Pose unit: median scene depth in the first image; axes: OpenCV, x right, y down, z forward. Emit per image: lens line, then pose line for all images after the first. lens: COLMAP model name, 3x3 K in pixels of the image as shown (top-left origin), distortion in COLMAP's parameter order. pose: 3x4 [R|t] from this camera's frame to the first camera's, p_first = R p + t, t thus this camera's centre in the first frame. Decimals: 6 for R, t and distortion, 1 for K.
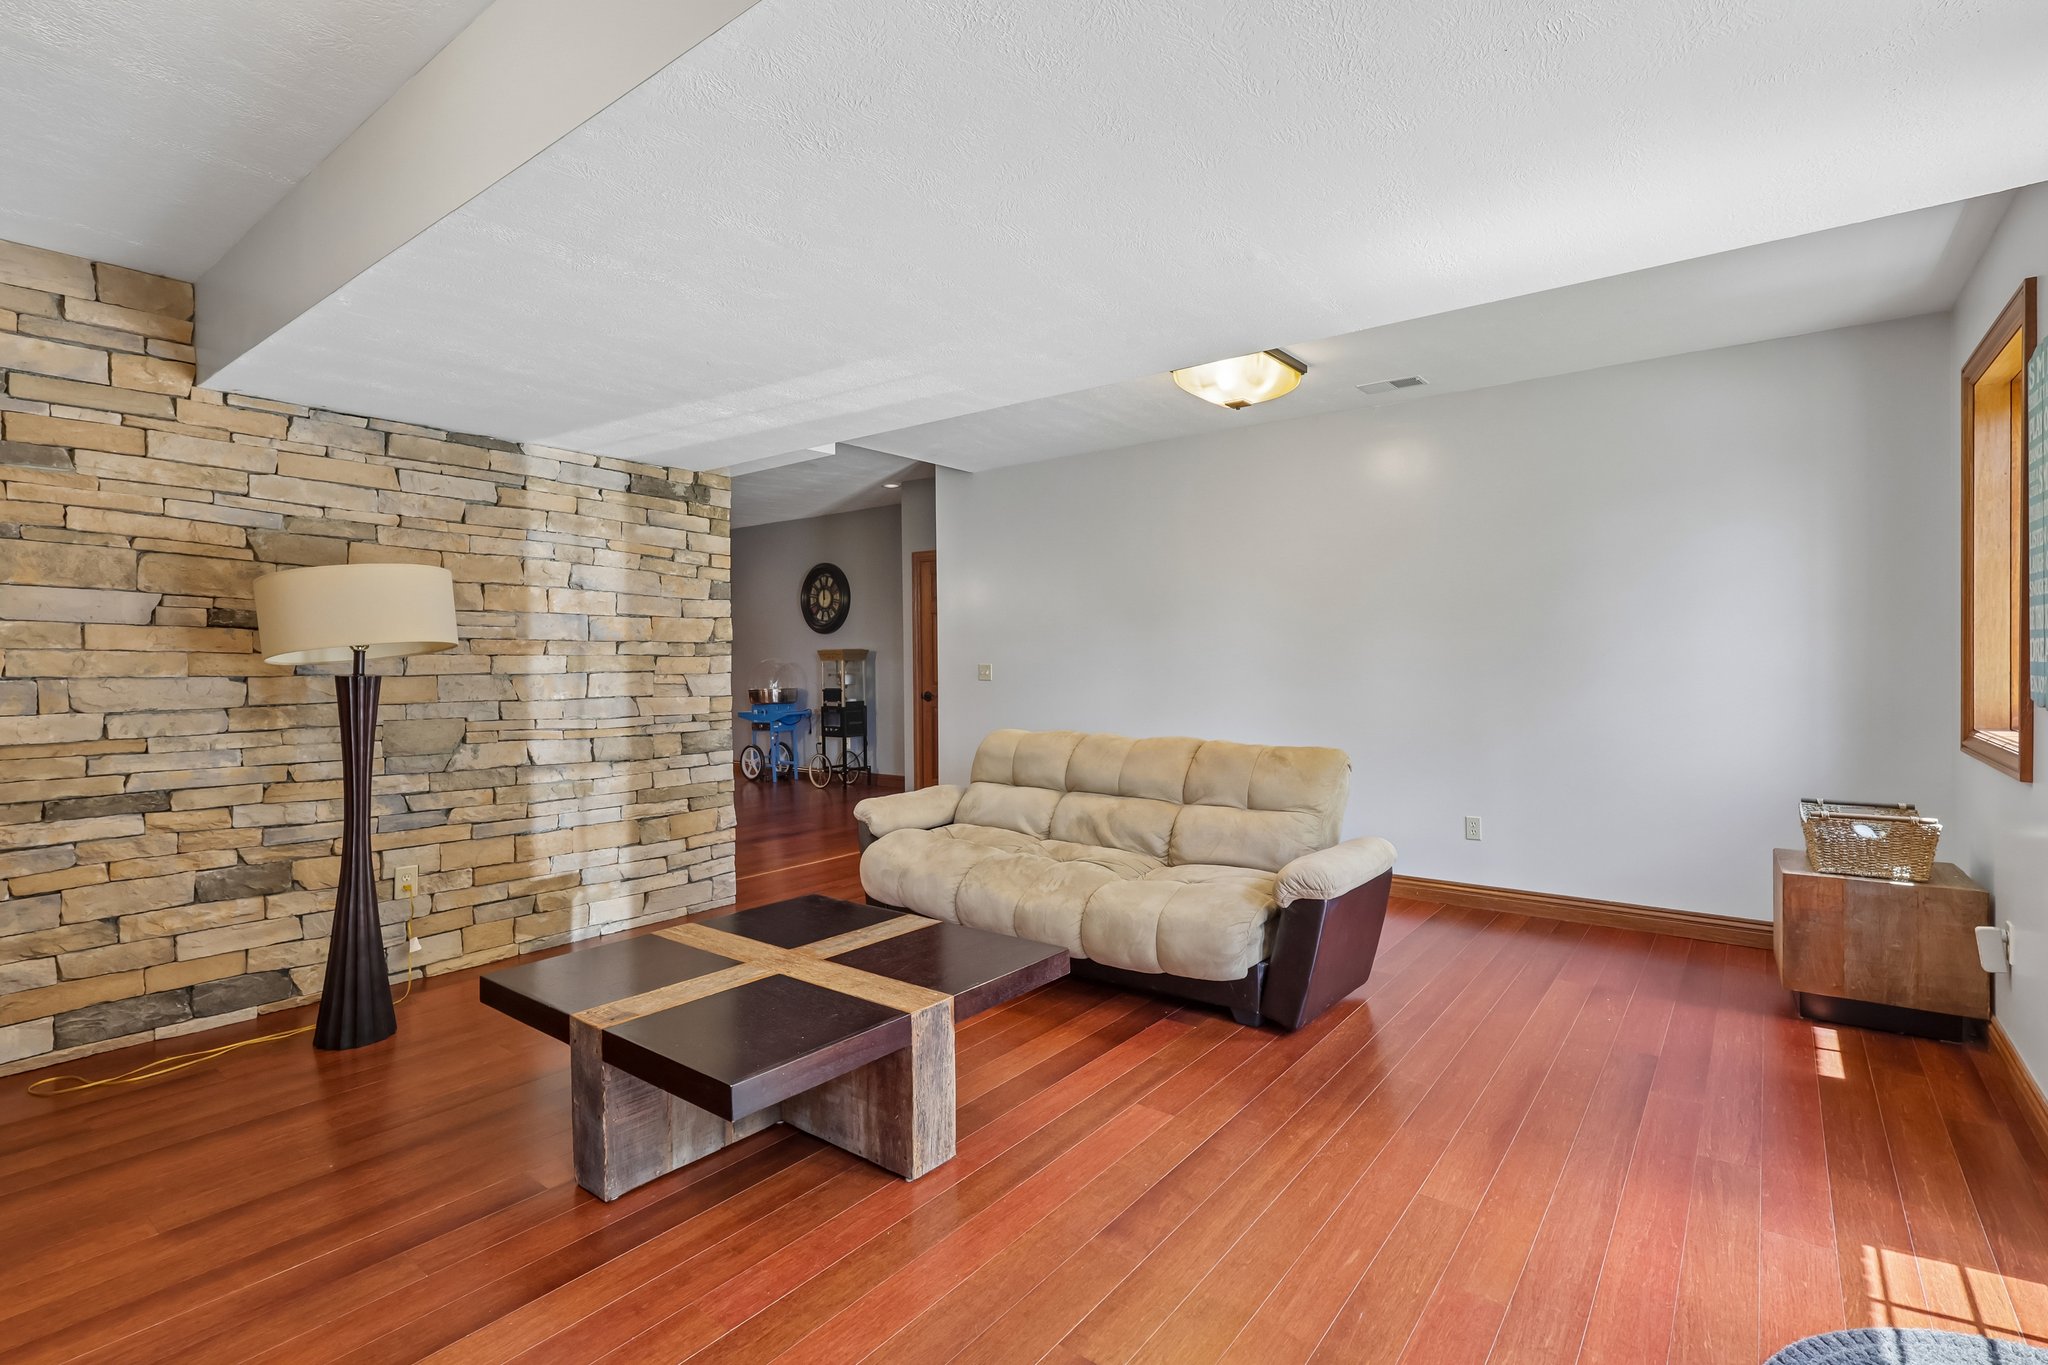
lens RADIAL K [[968.1, 0, 1022.6], [0, 968.1, 670.1], [0, 0, 1]] dist [-0.000335, 0.001837]
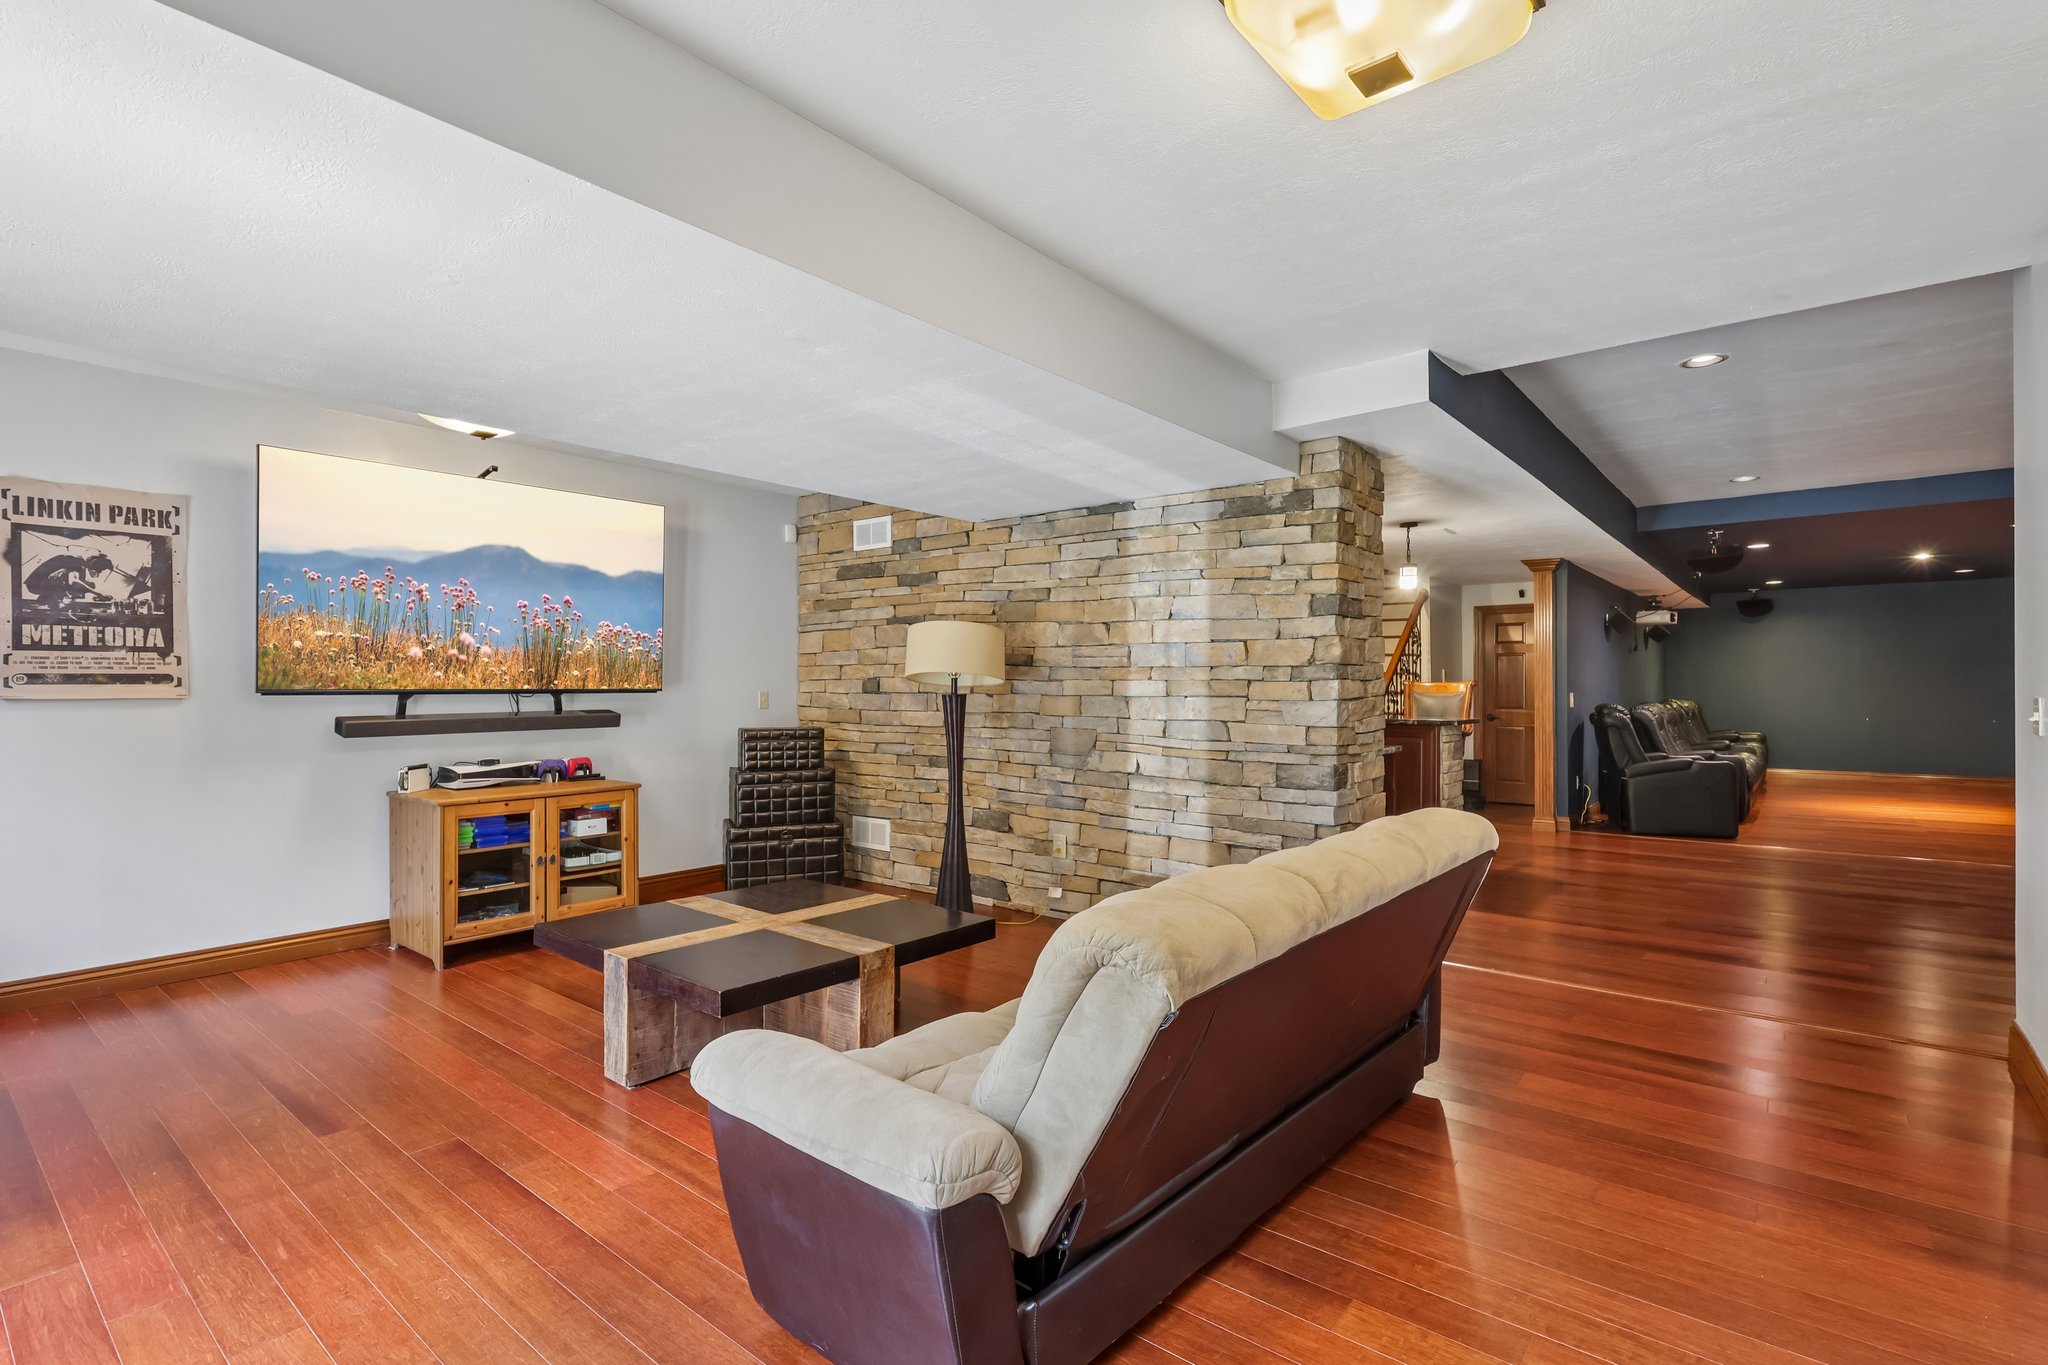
lens RADIAL K [[968.1, 0, 1013.9], [0, 968.1, 689.2], [0, 0, 1]] dist [-0.000335, 0.001837]
pose [[-0.035638, 0.010253, -0.999312, 0.615255], [-0.011327, 0.999879, 0.010663, -0.014189], [0.999301, 0.011699, -0.035518, 0.824819]]
